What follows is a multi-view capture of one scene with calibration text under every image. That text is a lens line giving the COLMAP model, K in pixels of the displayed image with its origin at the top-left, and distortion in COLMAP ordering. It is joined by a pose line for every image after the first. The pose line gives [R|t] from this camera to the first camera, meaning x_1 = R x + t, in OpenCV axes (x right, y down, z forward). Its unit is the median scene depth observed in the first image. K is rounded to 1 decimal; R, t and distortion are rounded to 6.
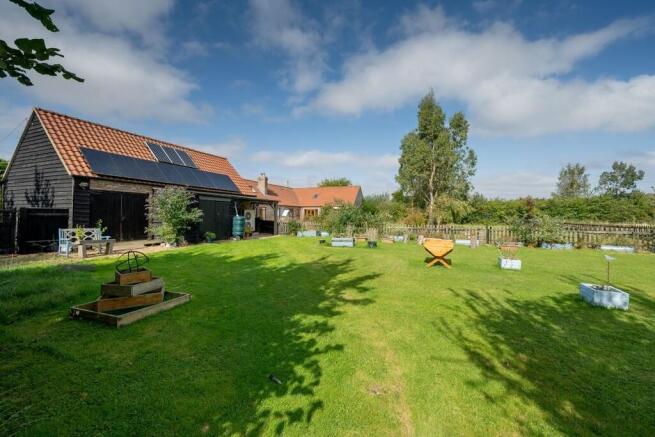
lens RADIAL K [[267.7, 0, 325.0], [0, 267.7, 211.9], [0, 0, 1]] dist [0.013394, 0.000531]
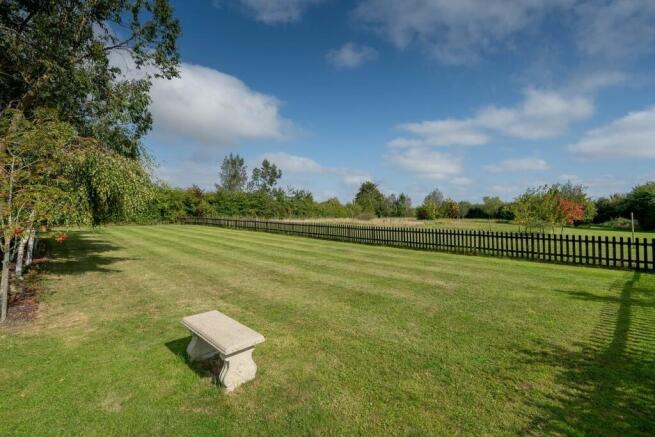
lens RADIAL K [[302.9, 0, 331.8], [0, 302.9, 215.2], [0, 0, 1]] dist [0.022181, 0.000504]
pose [[0.409614, -0.001125, 0.912258, 0.140640], [-0.027597, 0.999526, 0.013624, 0.004867], [-0.911842, -0.030756, 0.409389, 0.314688]]
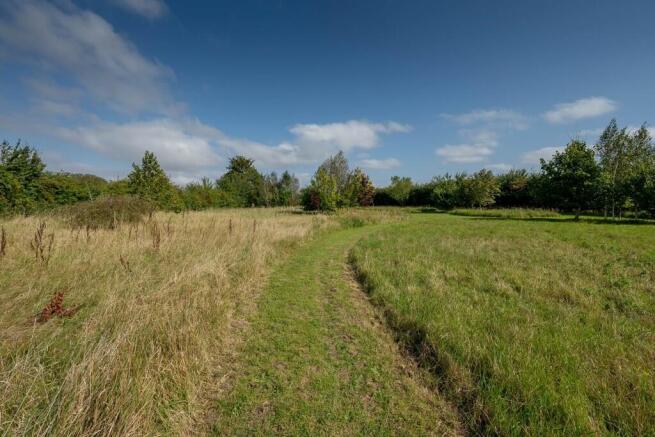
lens RADIAL K [[267.7, 0, 326.8], [0, 267.7, 218.0], [0, 0, 1]] dist [0.013394, 0.000531]
pose [[0.097757, -0.056907, 0.993582, 0.910319], [-0.014861, 0.998169, 0.058632, 0.011772], [-0.995099, -0.020497, 0.096732, 0.403465]]
